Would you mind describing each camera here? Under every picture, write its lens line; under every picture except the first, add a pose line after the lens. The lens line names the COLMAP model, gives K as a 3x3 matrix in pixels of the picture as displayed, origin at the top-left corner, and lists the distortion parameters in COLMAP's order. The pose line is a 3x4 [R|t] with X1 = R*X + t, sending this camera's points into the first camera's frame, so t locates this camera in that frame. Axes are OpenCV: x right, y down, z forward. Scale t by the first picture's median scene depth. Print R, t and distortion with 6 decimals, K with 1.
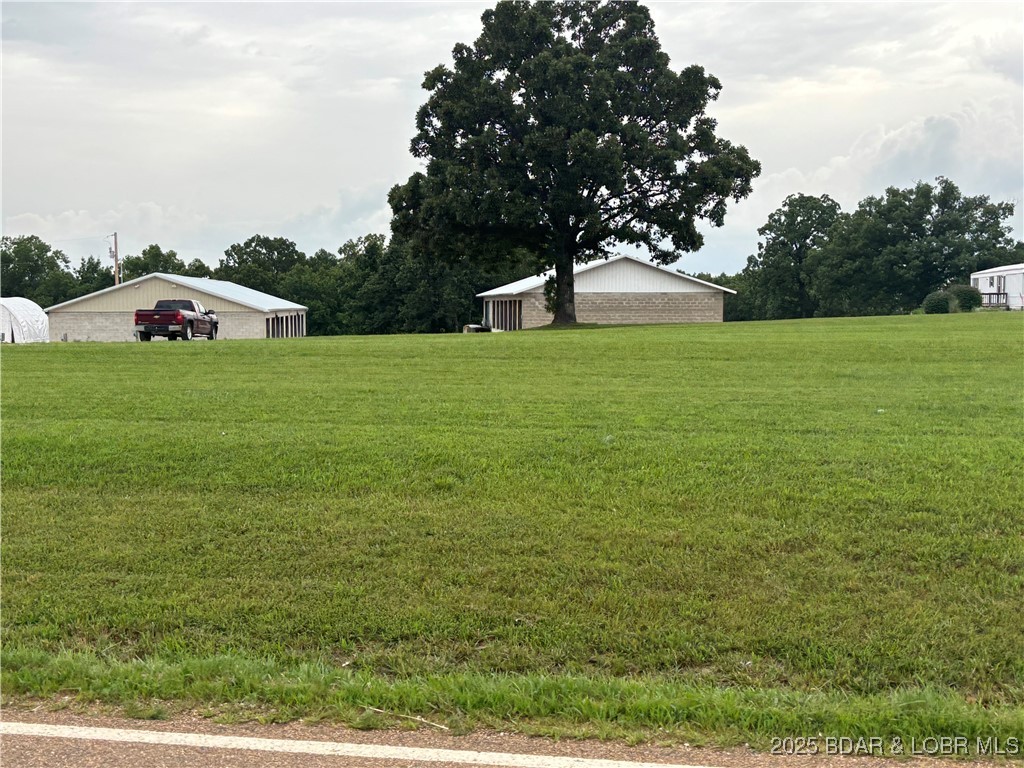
lens RADIAL K [[1301.3, 0, 512.0], [0, 1301.3, 384.0], [0, 0, 1]] dist [0.105713, -0.052999]
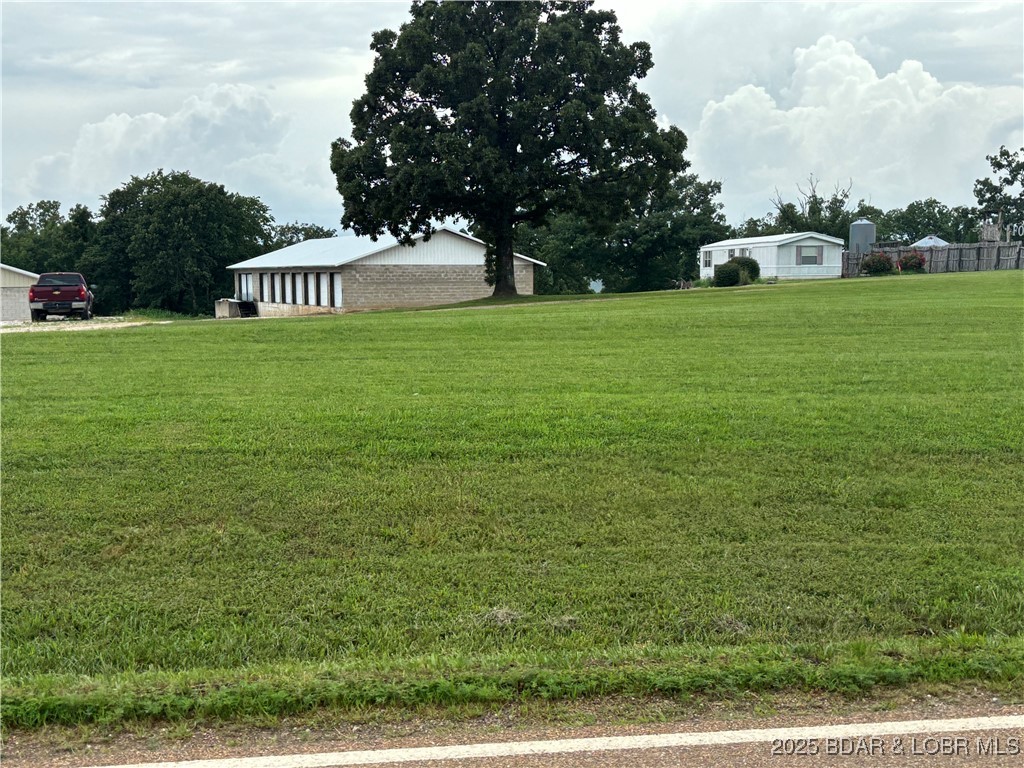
lens RADIAL K [[1301.3, 0, 512.0], [0, 1301.3, 384.0], [0, 0, 1]] dist [0.105713, -0.052999]
pose [[0.954894, -0.030938, 0.295331, -0.109036], [0.024714, 0.999387, 0.024783, -0.001743], [-0.295916, -0.016367, 0.955074, 0.023422]]
